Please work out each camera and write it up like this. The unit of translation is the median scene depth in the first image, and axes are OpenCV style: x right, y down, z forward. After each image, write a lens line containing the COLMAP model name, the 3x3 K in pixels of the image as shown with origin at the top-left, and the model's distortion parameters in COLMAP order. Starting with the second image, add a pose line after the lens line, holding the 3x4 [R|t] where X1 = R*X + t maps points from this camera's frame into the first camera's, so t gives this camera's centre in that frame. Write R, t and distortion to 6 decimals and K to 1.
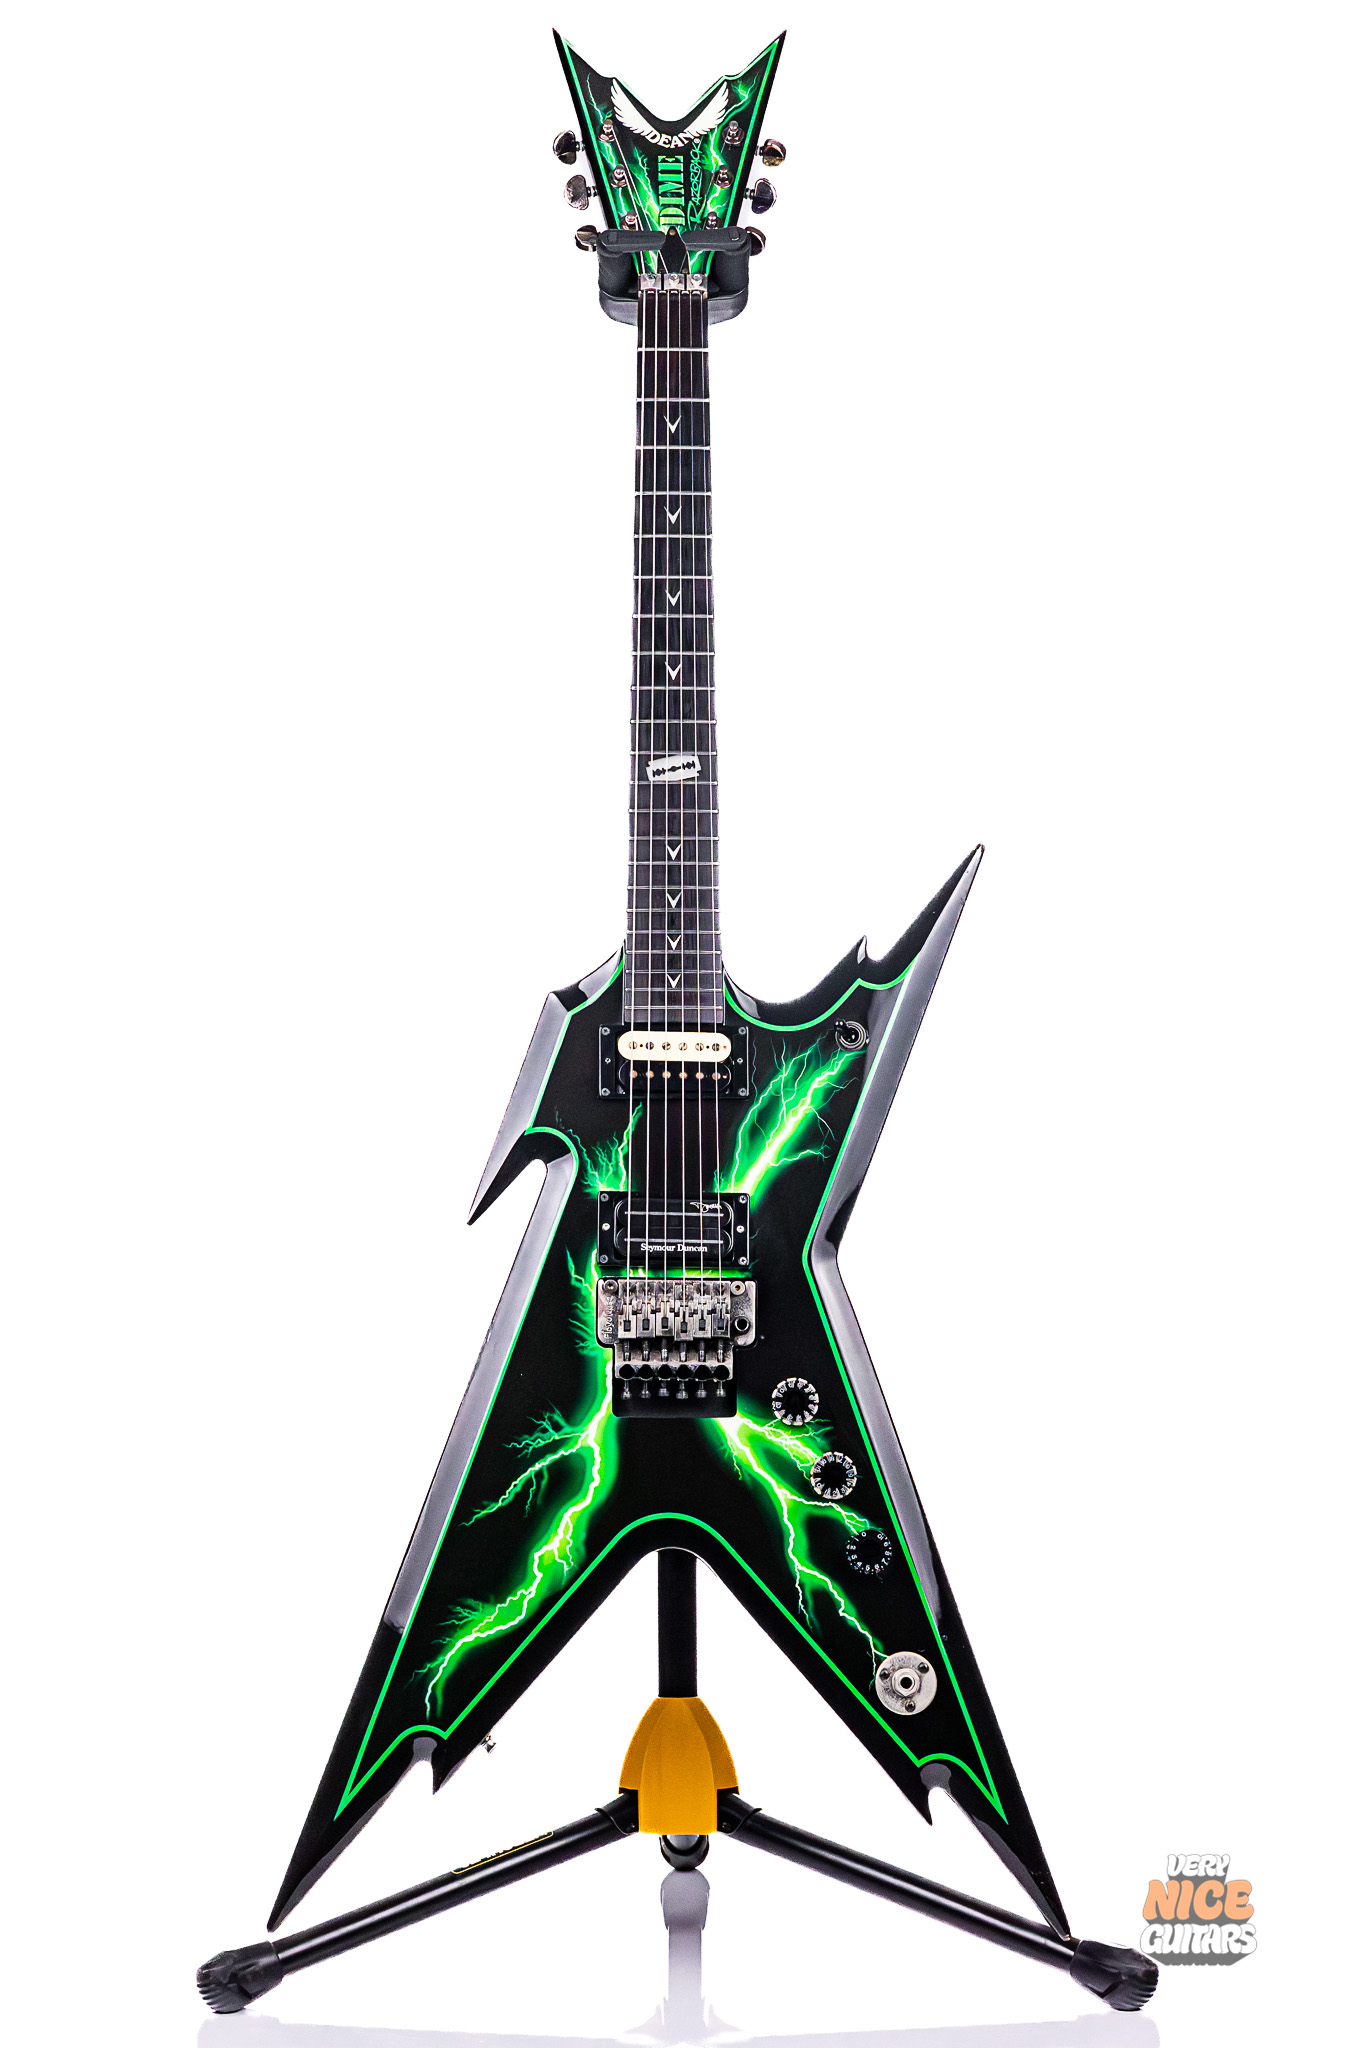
lens RADIAL K [[3532.5, 0, 671.8], [0, 3532.5, 920.6], [0, 0, 1]] dist [0.025721, -0.171249]
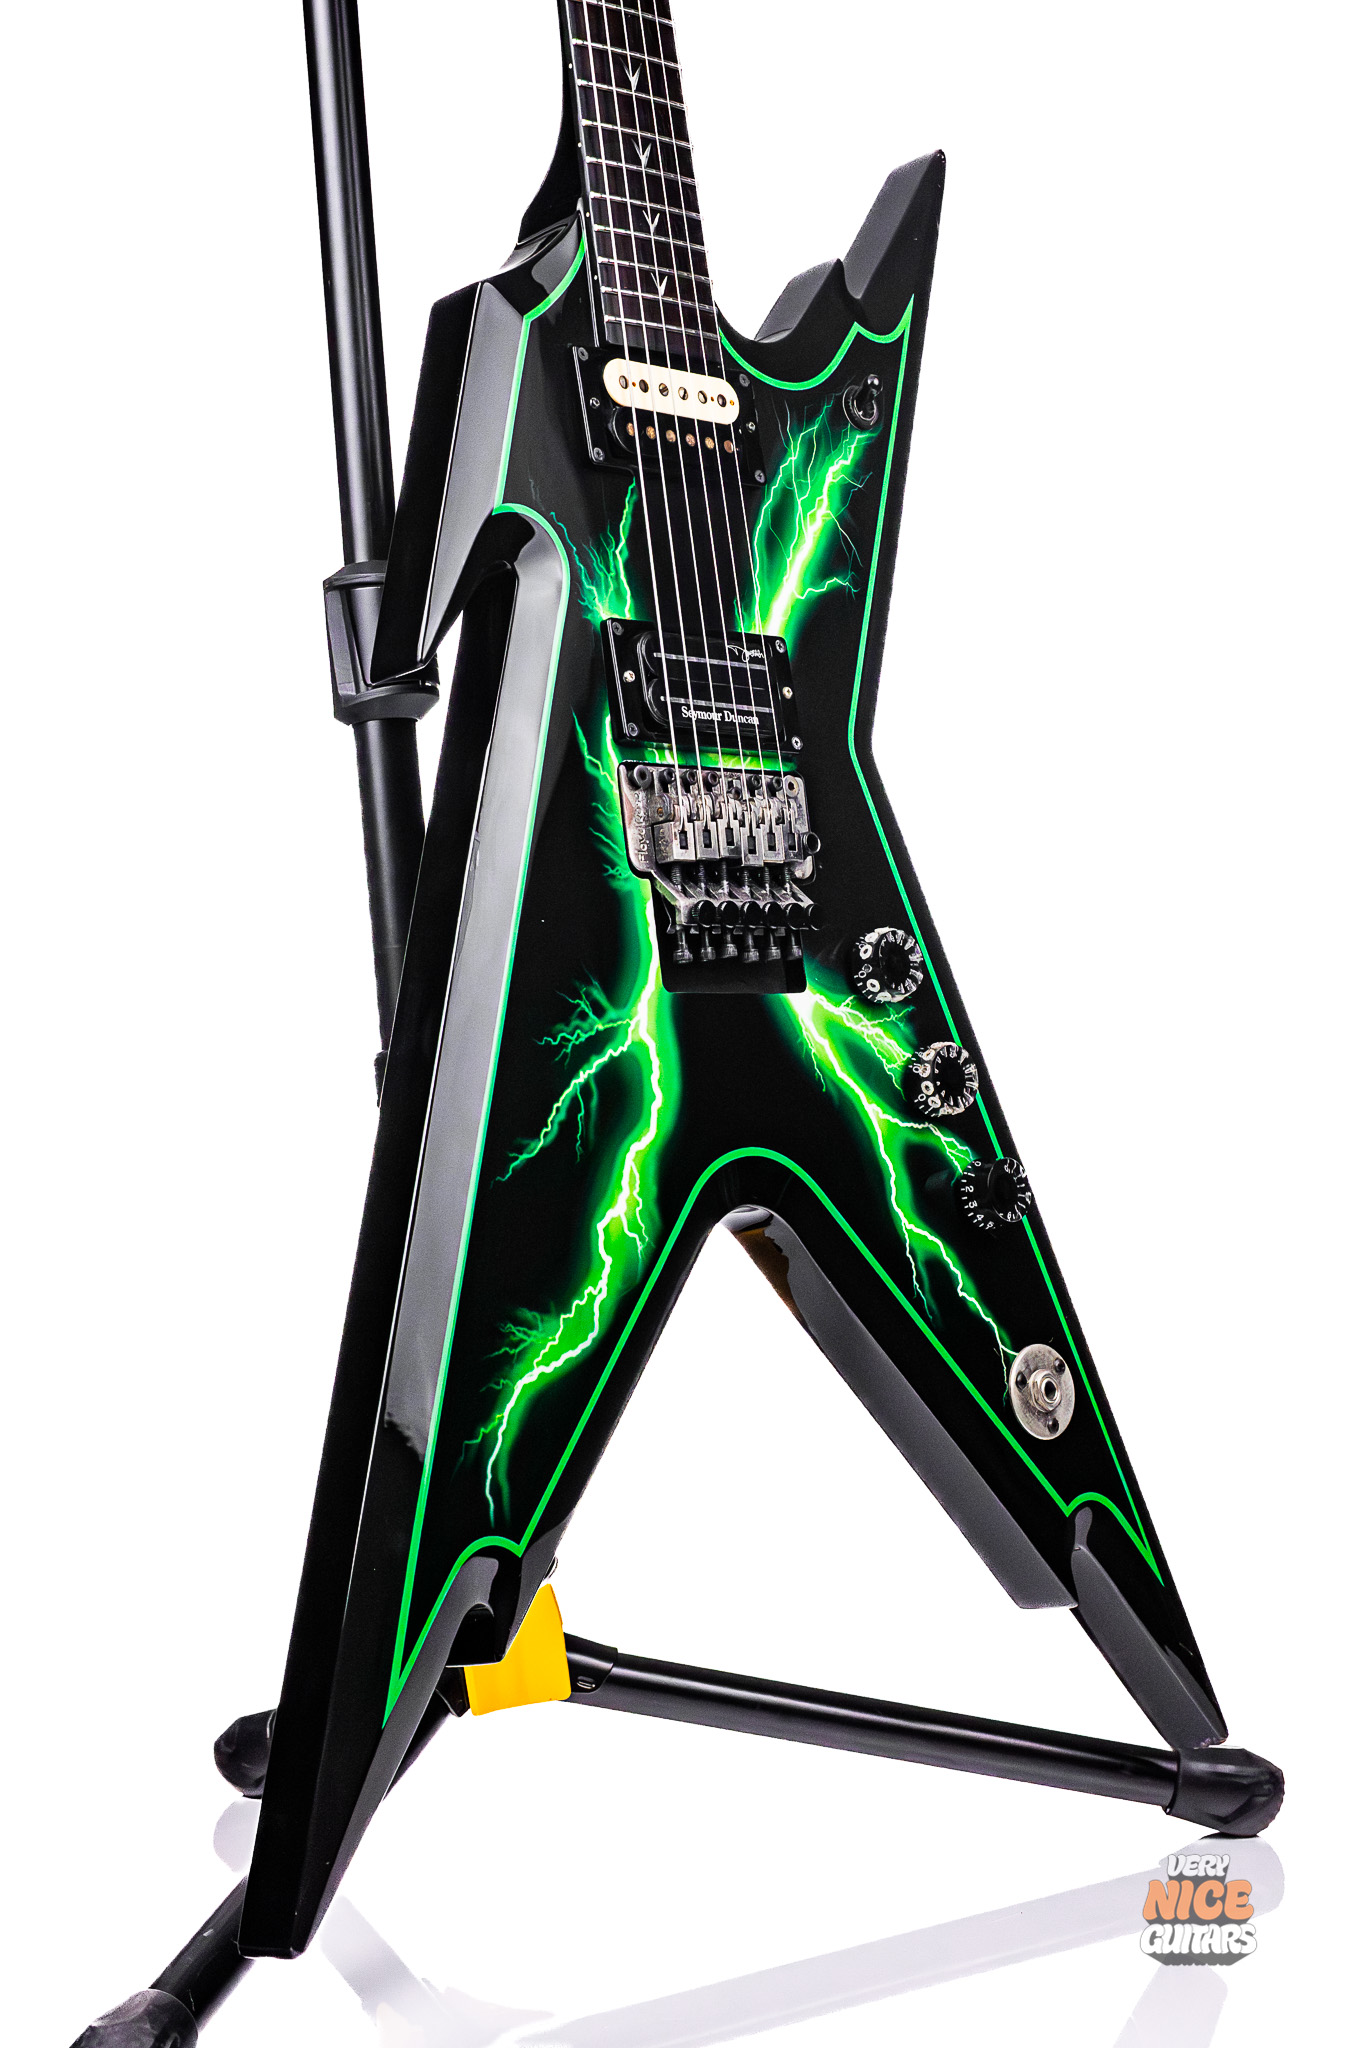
lens RADIAL K [[3532.5, 0, 671.8], [0, 3532.5, 920.6], [0, 0, 1]] dist [0.025721, -0.171249]
pose [[0.729105, 0.008390, 0.684350, -0.418065], [-0.025514, 0.999563, 0.014927, 0.118599], [-0.683926, -0.028344, 0.729001, 0.563160]]
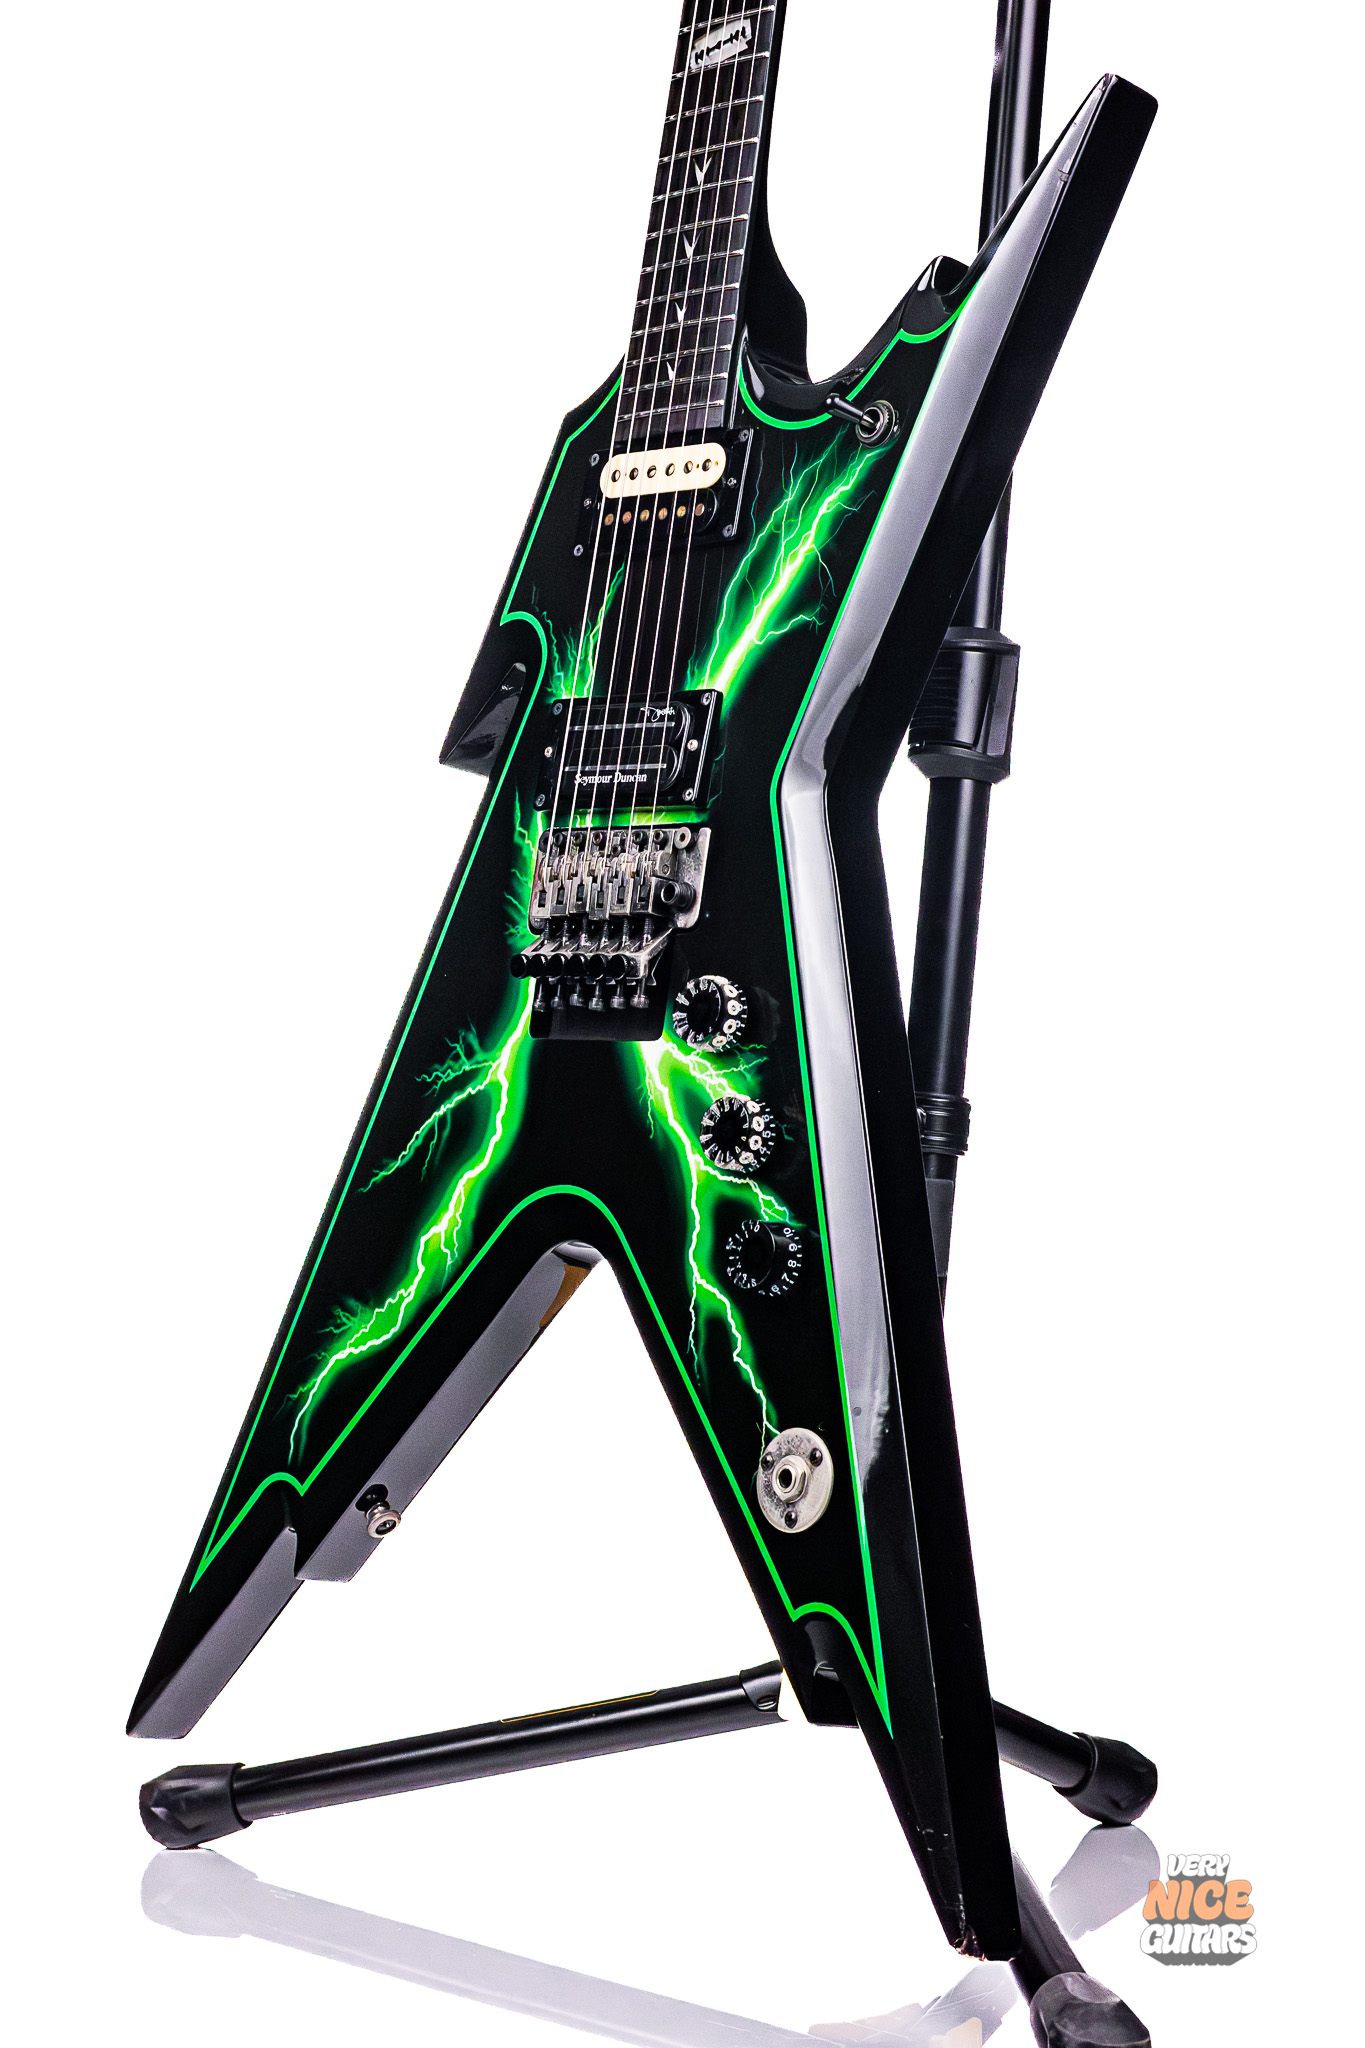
lens RADIAL K [[3640.3, 0, 682.8], [0, 3640.3, 954.1], [0, 0, 1]] dist [0.056639, -0.019066]
pose [[0.684394, -0.010905, -0.729031, 0.488792], [0.023542, 0.999697, 0.007147, 0.119838], [0.728733, -0.022054, 0.684443, 0.556922]]
